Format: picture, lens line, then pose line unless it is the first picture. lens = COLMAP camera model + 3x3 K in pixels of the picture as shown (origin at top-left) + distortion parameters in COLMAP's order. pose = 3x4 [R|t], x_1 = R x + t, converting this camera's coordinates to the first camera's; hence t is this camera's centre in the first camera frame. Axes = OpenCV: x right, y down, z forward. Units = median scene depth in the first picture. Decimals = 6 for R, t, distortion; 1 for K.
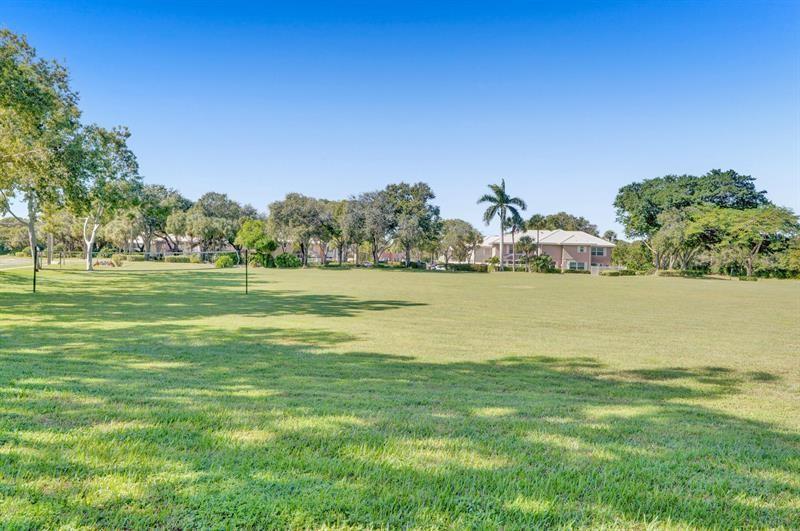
lens RADIAL K [[638.7, 0, 401.0], [0, 638.7, 261.5], [0, 0, 1]] dist [0.007210, 0.002399]
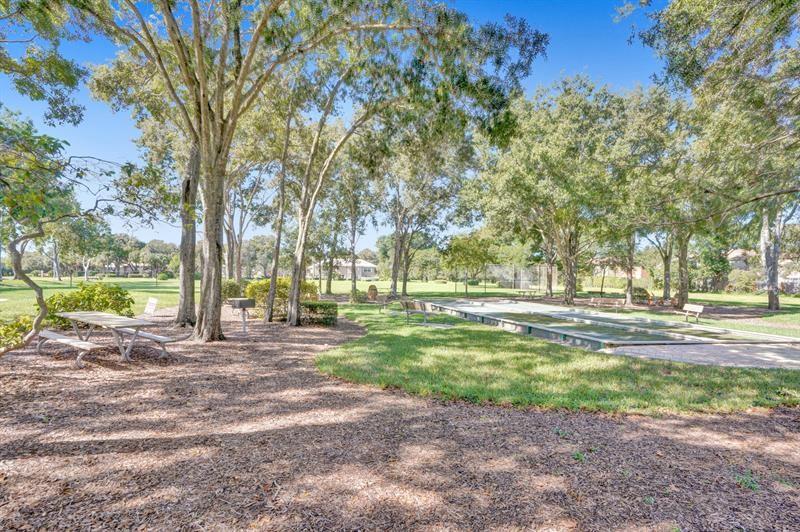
lens RADIAL K [[451.8, 0, 398.3], [0, 451.8, 272.3], [0, 0, 1]] dist [-0.004415, -0.000636]
pose [[0.984259, -0.011874, 0.176332, 0.161123], [0.013582, 0.999872, -0.008486, 0.006582], [-0.176208, 0.010747, 0.984294, -0.396654]]
